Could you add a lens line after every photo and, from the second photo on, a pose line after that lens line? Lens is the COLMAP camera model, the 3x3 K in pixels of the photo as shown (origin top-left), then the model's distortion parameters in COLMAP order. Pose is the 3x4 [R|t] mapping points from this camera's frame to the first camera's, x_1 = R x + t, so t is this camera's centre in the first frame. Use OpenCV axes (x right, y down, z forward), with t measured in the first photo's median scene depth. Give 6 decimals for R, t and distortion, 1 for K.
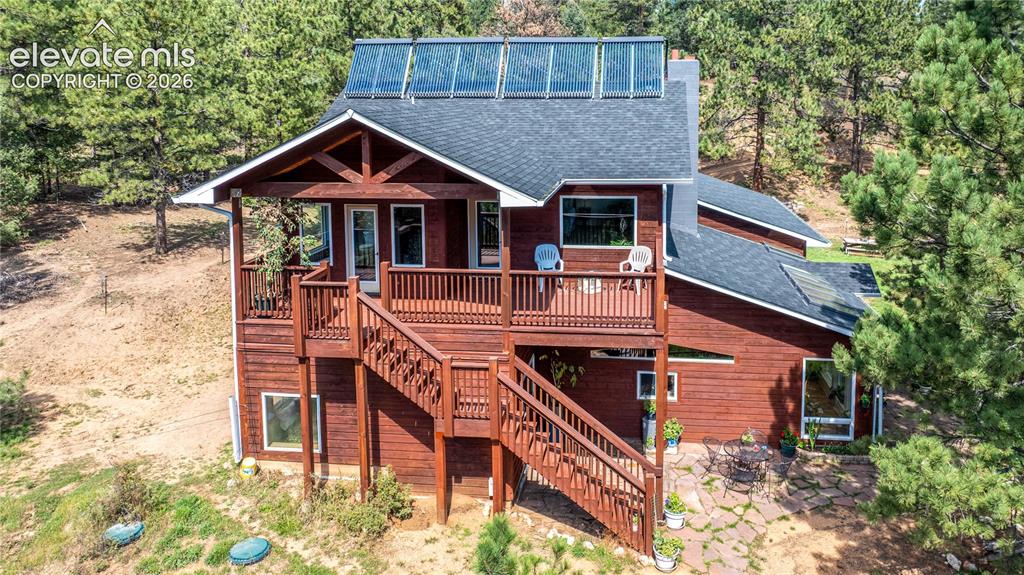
lens RADIAL K [[730.7, 0, 512.0], [0, 730.7, 287.5], [0, 0, 1]] dist [-0.005739, -0.000414]
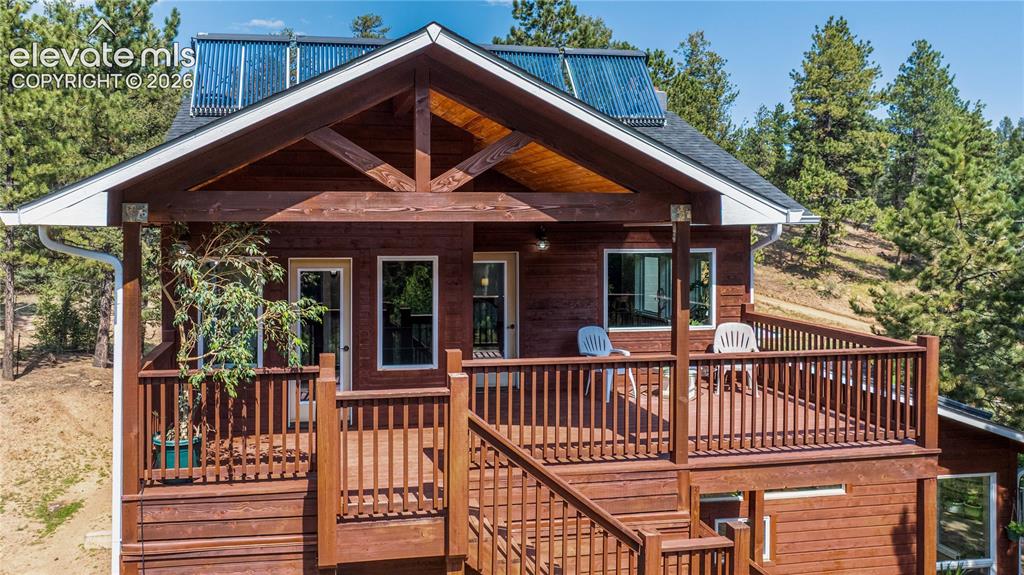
lens RADIAL K [[875.5, 0, 511.8], [0, 875.5, 305.4], [0, 0, 1]] dist [-0.014389, -0.007632]
pose [[0.960257, -0.030380, 0.277460, -0.301747], [0.065226, 0.990960, -0.117237, 0.008216], [-0.271391, 0.130675, 0.953557, 0.414008]]
